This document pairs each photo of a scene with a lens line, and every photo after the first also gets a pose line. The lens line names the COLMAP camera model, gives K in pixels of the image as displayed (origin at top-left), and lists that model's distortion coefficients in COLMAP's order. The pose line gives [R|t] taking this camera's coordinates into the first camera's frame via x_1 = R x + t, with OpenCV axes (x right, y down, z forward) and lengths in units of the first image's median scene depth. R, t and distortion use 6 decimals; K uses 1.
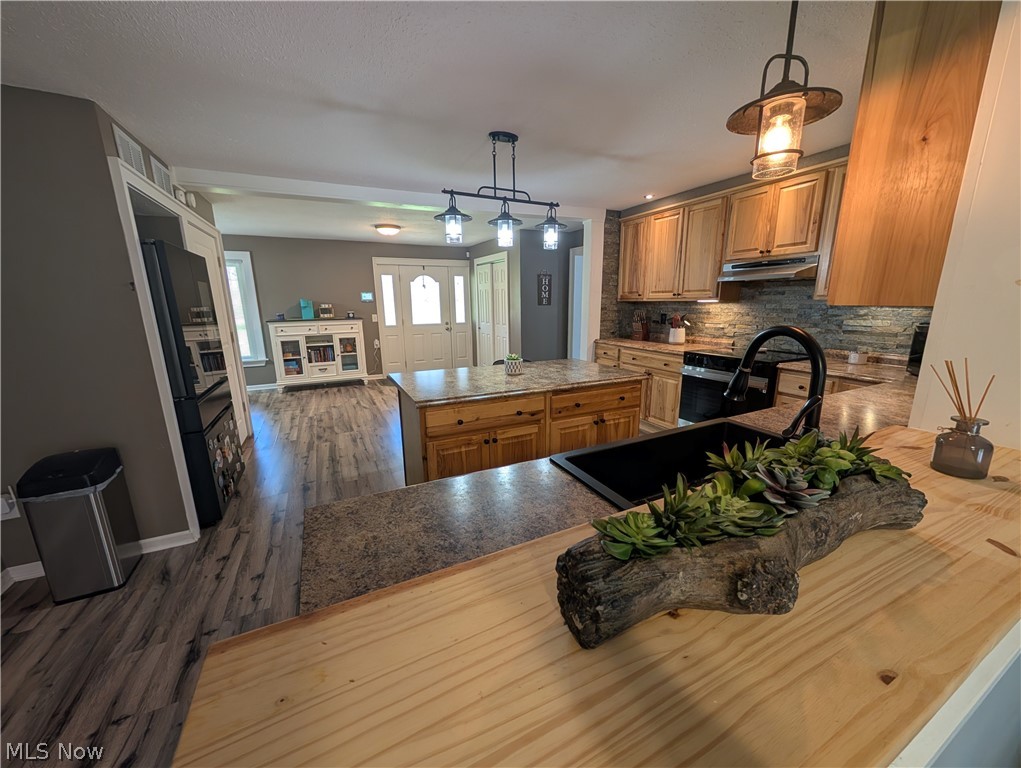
lens RADIAL K [[386.4, 0, 513.5], [0, 386.4, 388.5], [0, 0, 1]] dist [-0.000911, 0.000120]
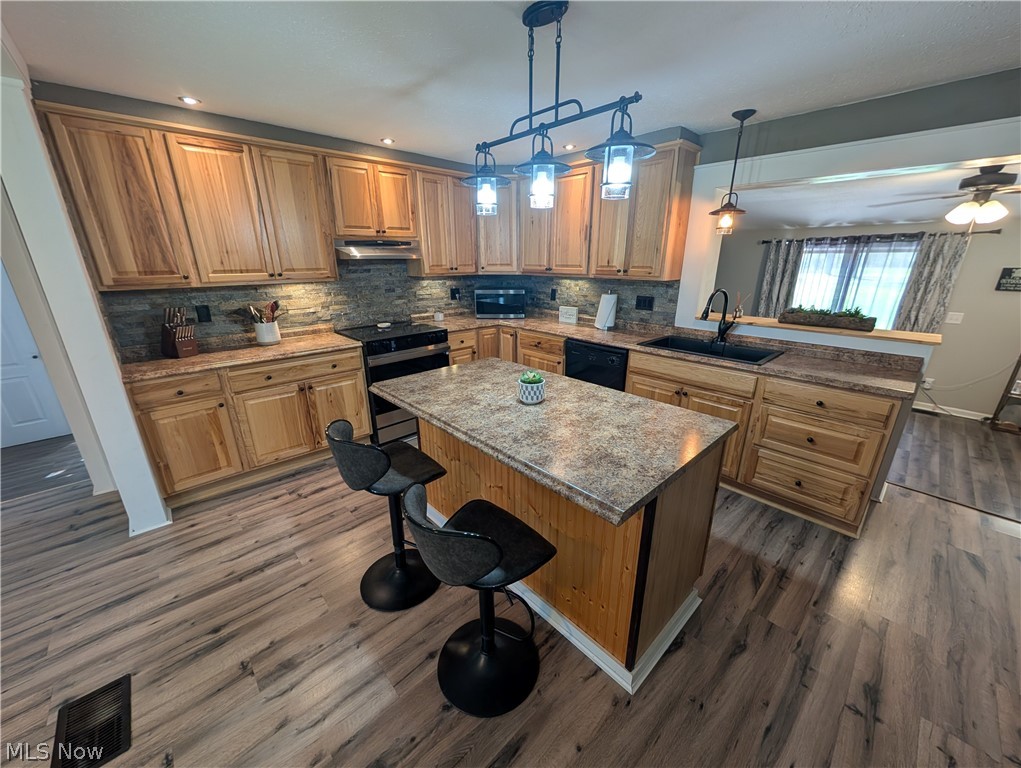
lens RADIAL K [[386.4, 0, 513.5], [0, 386.4, 388.5], [0, 0, 1]] dist [-0.000911, 0.000120]
pose [[-0.290645, -0.299250, 0.908832, -0.428798], [0.220567, 0.903300, 0.367966, -0.224137], [-0.931062, 0.307406, -0.196535, 0.813195]]
